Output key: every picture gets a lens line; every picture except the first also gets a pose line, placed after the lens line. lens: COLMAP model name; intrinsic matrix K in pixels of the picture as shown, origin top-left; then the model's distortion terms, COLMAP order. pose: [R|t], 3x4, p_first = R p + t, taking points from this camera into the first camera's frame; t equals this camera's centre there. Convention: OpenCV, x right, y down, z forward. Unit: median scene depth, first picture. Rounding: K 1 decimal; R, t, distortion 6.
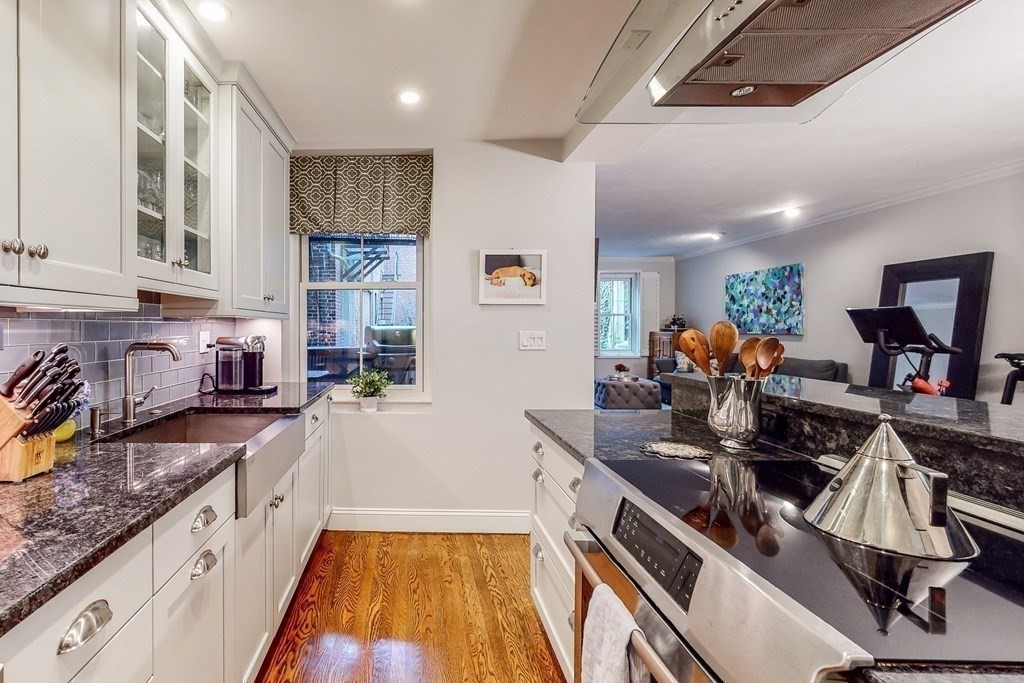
lens RADIAL K [[488.9, 0, 426.2], [0, 488.9, 330.1], [0, 0, 1]] dist [0.024892, 0.000210]
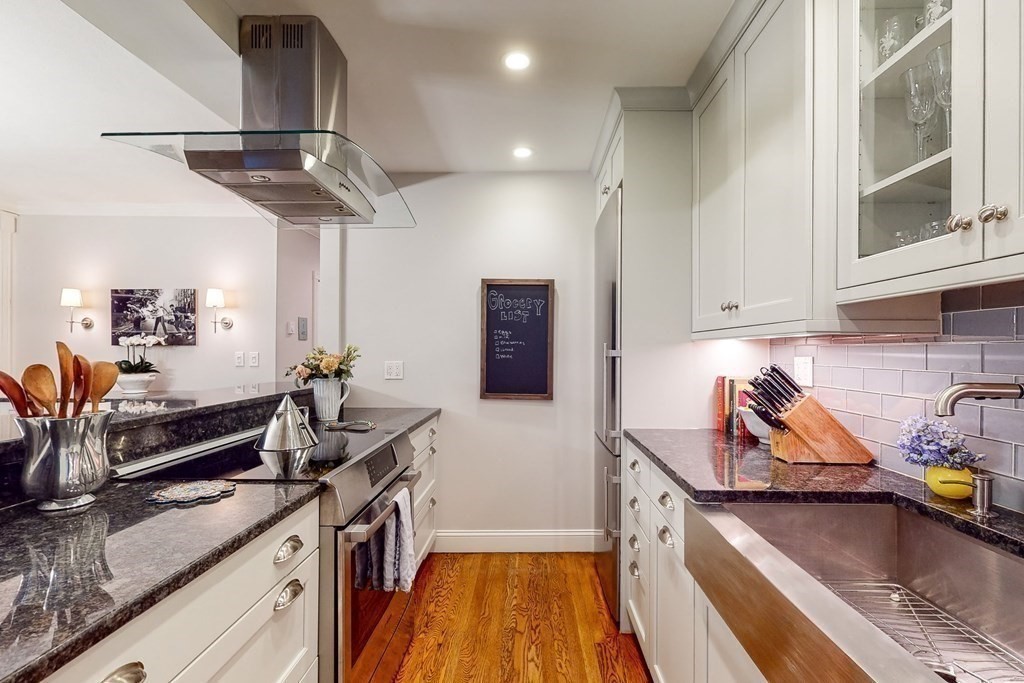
lens RADIAL K [[445.5, 0, 522.5], [0, 445.5, 352.5], [0, 0, 1]] dist [-0.000632, -0.000222]
pose [[-0.999960, -0.002222, -0.008642, -0.016254], [-0.002302, 0.999955, 0.009239, -0.003890], [0.008621, 0.009258, -0.999920, 0.776690]]
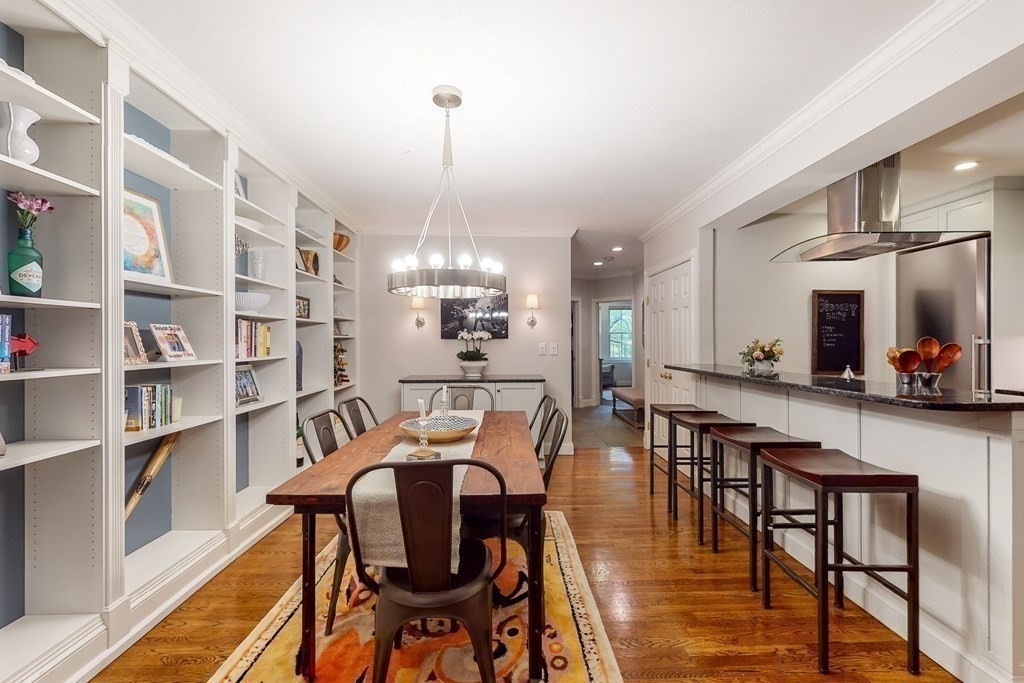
lens RADIAL K [[445.5, 0, 541.1], [0, 445.5, 343.0], [0, 0, 1]] dist [-0.000632, -0.000222]
pose [[-0.998496, 0.006443, -0.054441, 0.887869], [0.005875, 0.999927, 0.010585, -0.010890], [0.054505, 0.010249, -0.998461, 1.091153]]
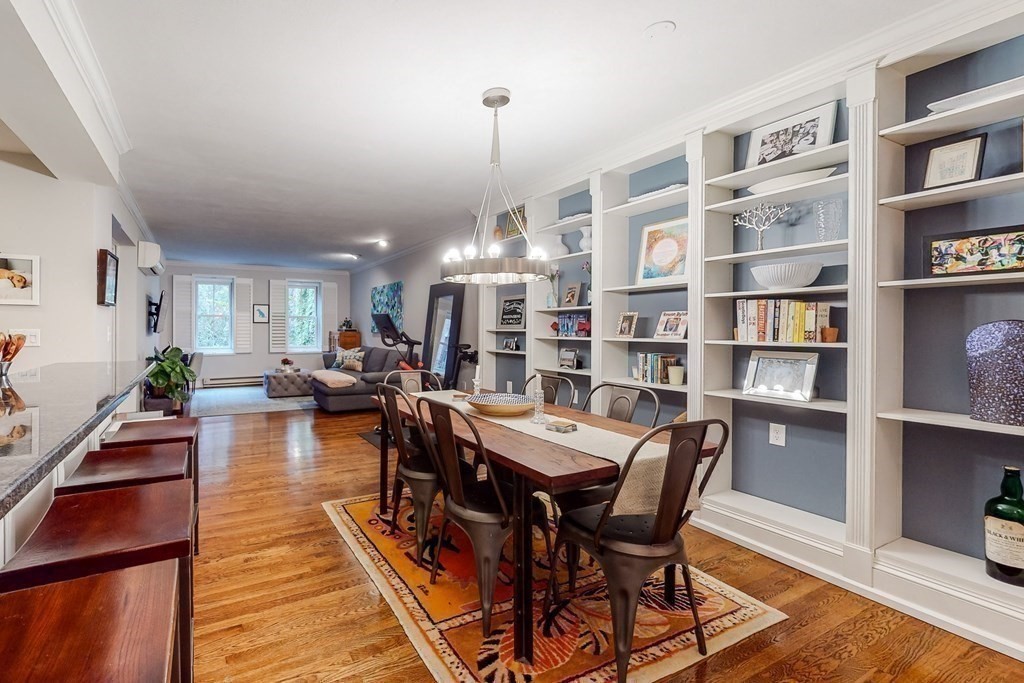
lens RADIAL K [[445.5, 0, 428.1], [0, 445.5, 331.2], [0, 0, 1]] dist [-0.000632, -0.000222]
pose [[0.900762, 0.000787, 0.434313, 0.554015], [-0.001157, 0.999999, 0.000586, 0.005766], [-0.434312, -0.001031, 0.900762, -0.278786]]
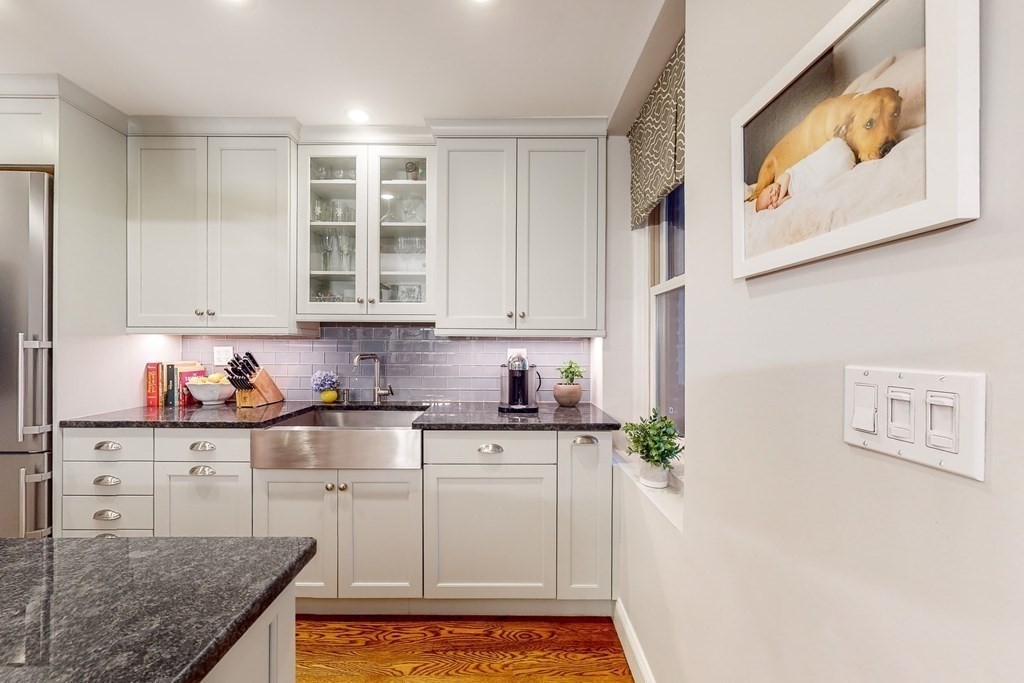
lens RADIAL K [[382.2, 0, 496.7], [0, 382.2, 343.8], [0, 0, 1]] dist [0.003292, 0.000584]
pose [[-0.013480, 0.000173, -0.999909, 0.348462], [-0.012196, 0.999926, 0.000338, -0.006196], [0.999835, 0.012199, -0.013477, 0.767557]]
